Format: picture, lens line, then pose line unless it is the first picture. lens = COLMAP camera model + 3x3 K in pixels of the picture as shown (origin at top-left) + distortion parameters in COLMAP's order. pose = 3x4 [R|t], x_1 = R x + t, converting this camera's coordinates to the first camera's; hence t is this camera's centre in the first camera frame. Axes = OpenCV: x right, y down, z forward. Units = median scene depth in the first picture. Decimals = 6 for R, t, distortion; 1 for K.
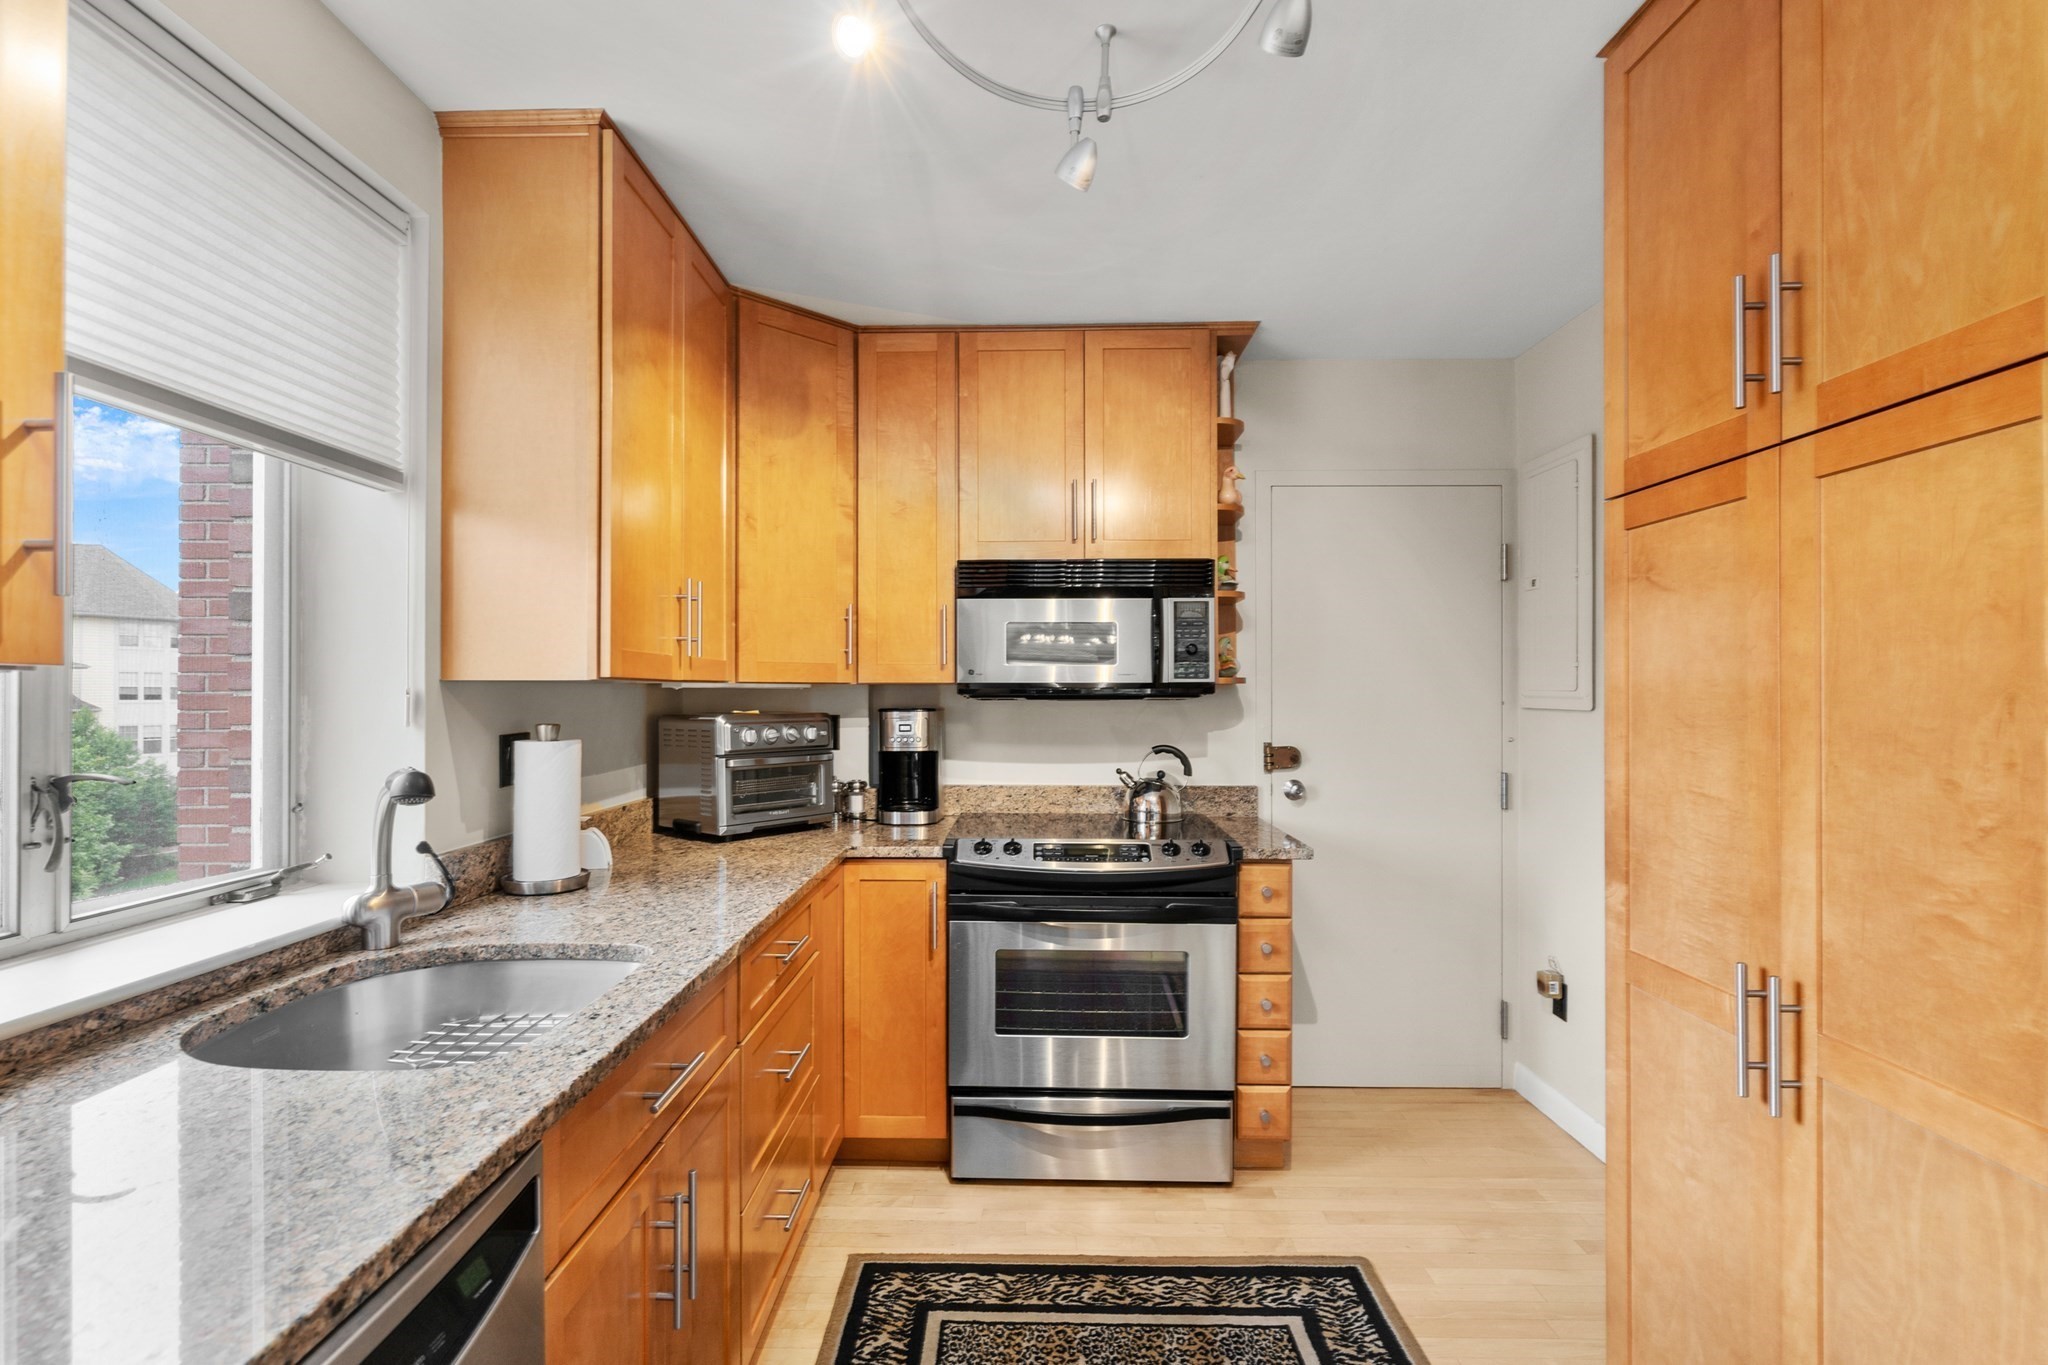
lens RADIAL K [[932.4, 0, 1014.8], [0, 932.4, 687.6], [0, 0, 1]] dist [-0.002413, 0.000447]
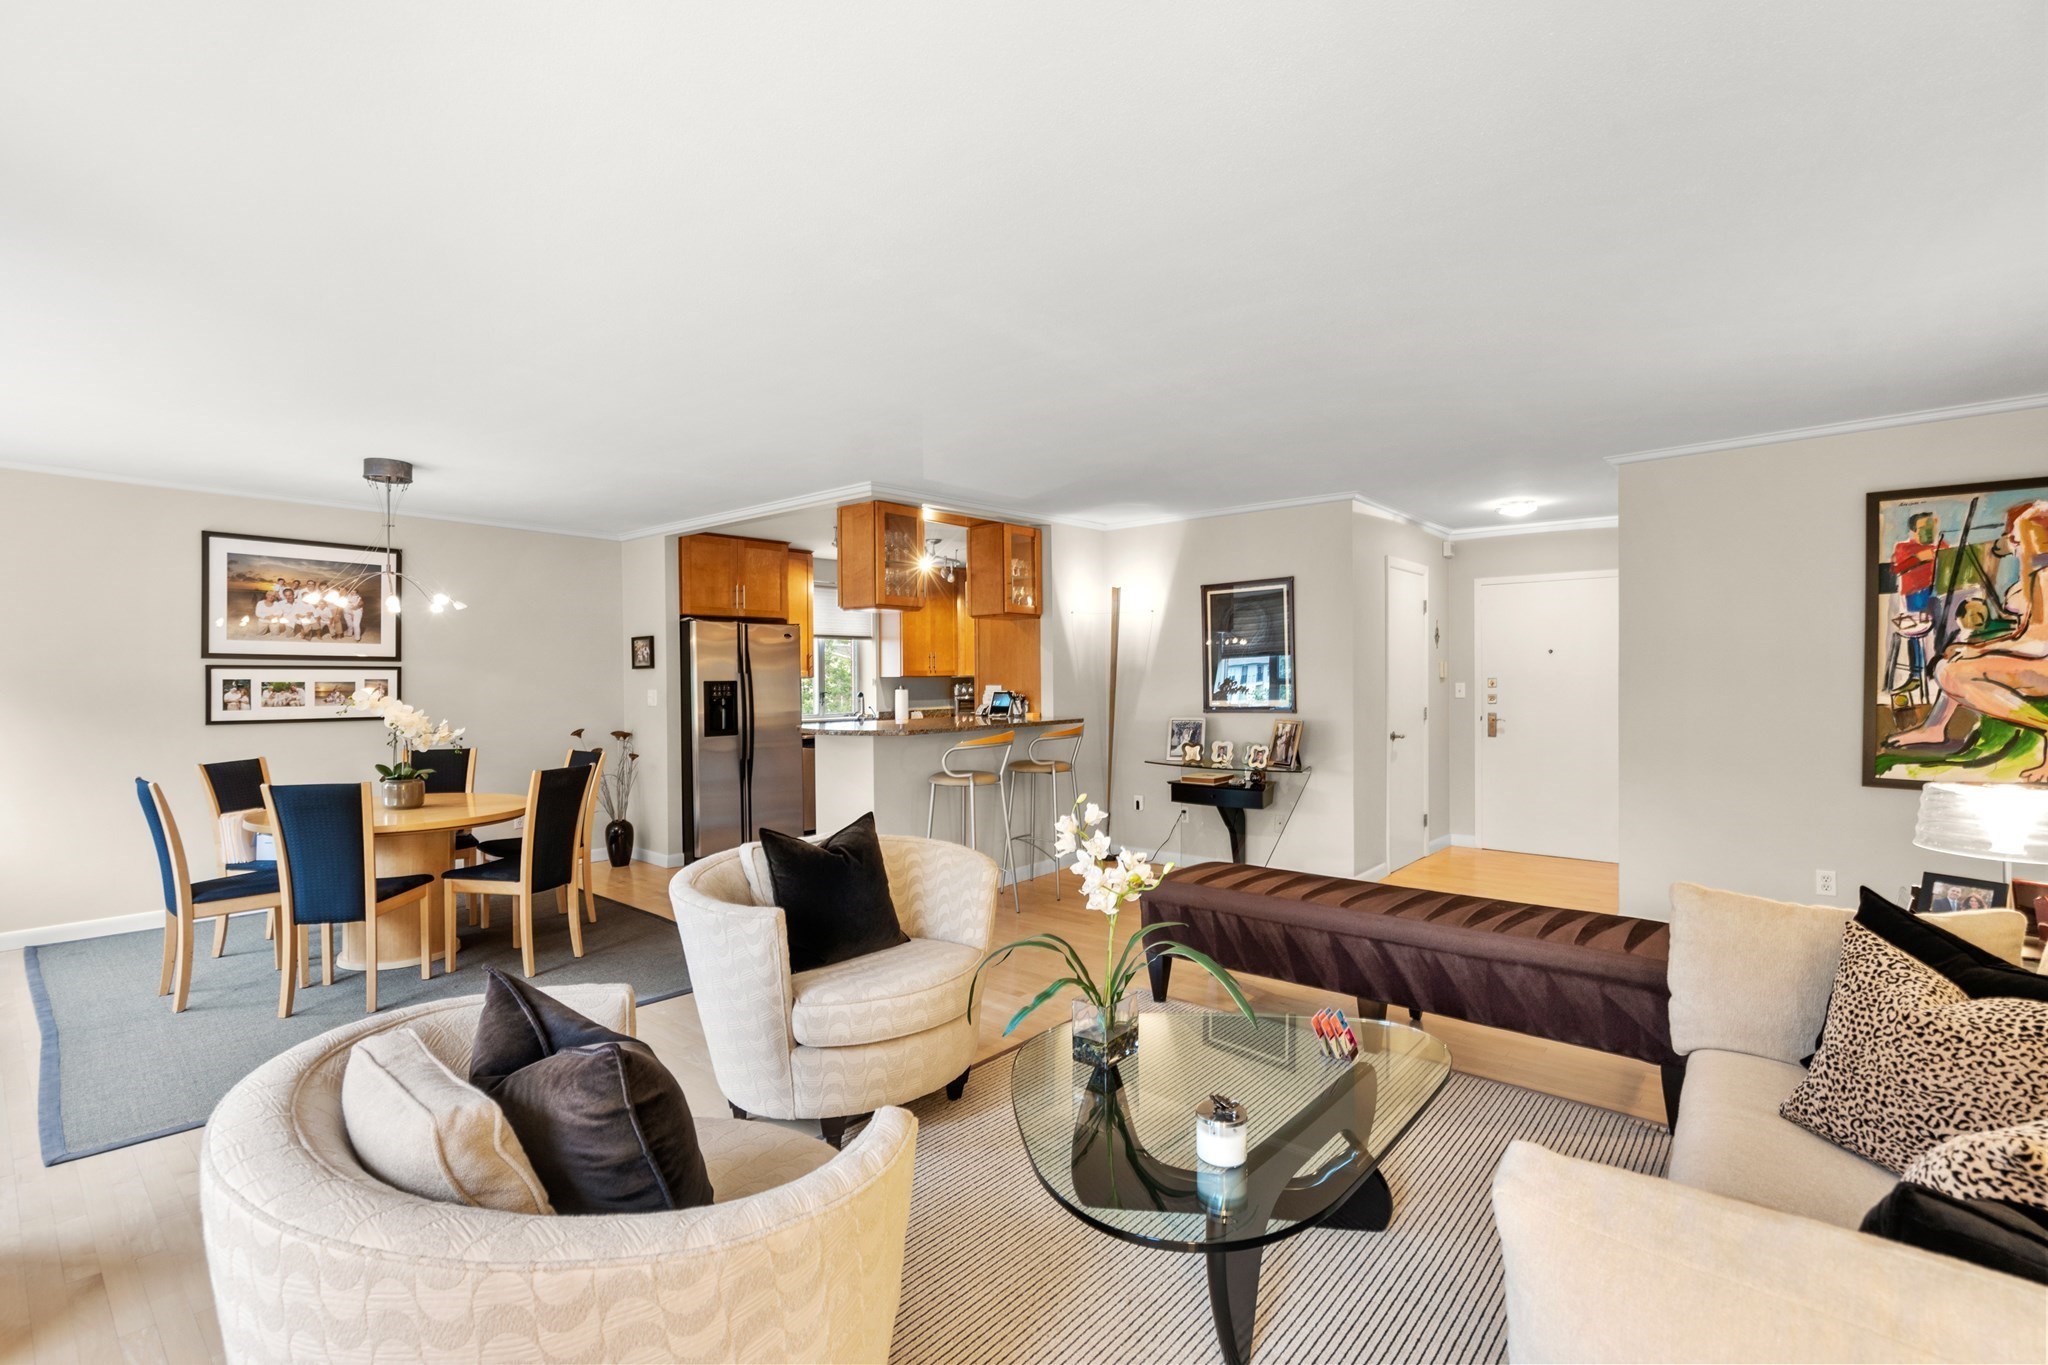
lens RADIAL K [[934.9, 0, 1009.1], [0, 934.9, 682.2], [0, 0, 1]] dist [-0.000721, 0.000356]
pose [[0.758733, -0.004971, -0.651383, 3.922844], [0.013391, 0.999879, 0.007967, -0.010811], [0.651264, -0.014767, 0.758707, -2.905730]]
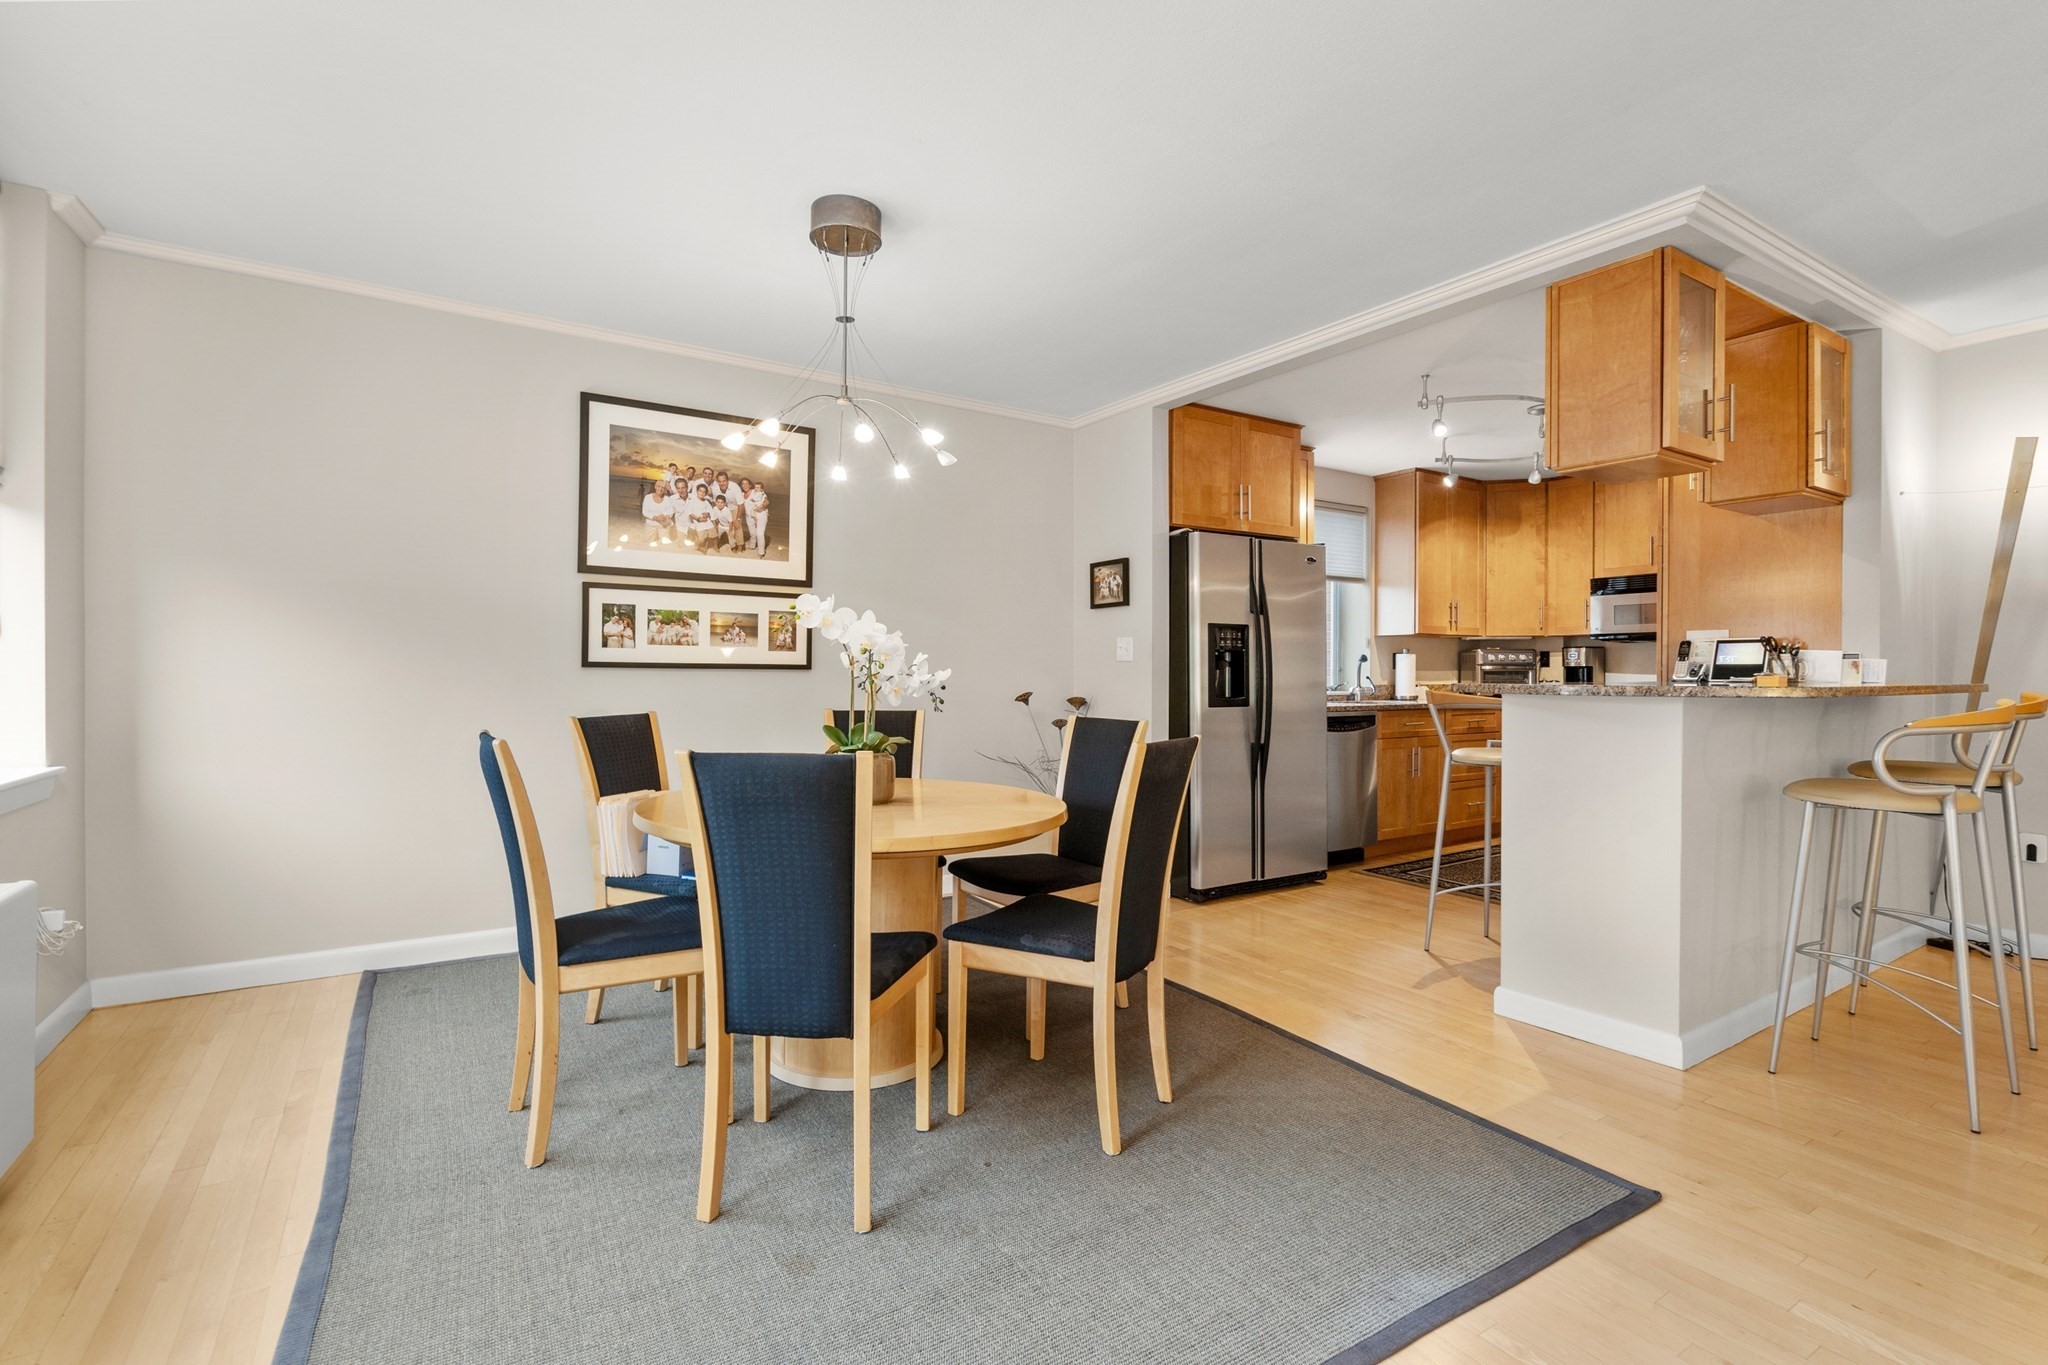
lens RADIAL K [[945.8, 0, 1008.6], [0, 945.8, 676.8], [0, 0, 1]] dist [-0.002030, 0.000744]
pose [[0.545011, 0.002521, -0.838425, 2.023964], [0.002365, 0.999987, 0.004544, 0.158905], [0.838425, -0.004460, 0.544998, -2.621070]]
